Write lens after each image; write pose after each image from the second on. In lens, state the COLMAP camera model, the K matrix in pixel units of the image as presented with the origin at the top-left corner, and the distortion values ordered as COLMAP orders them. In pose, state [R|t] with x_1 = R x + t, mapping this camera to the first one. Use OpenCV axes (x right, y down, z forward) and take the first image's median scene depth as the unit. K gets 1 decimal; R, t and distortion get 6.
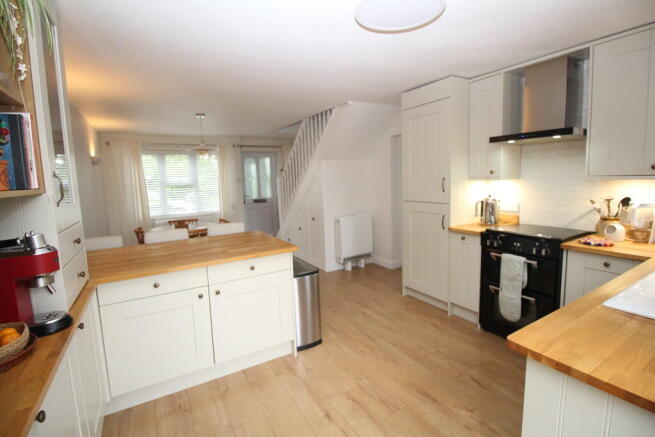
lens RADIAL K [[298.2, 0, 327.3], [0, 298.2, 193.5], [0, 0, 1]] dist [-0.000408, -0.009919]
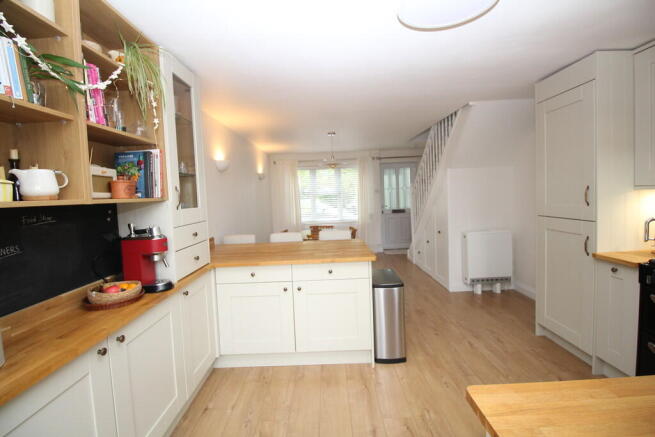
lens RADIAL K [[298.2, 0, 327.3], [0, 298.2, 193.5], [0, 0, 1]] dist [-0.000408, -0.009919]
pose [[0.865320, -0.001280, -0.501218, 0.194581], [-0.016437, 0.999386, -0.030929, -0.001077], [0.500950, 0.035002, 0.864768, 0.029253]]
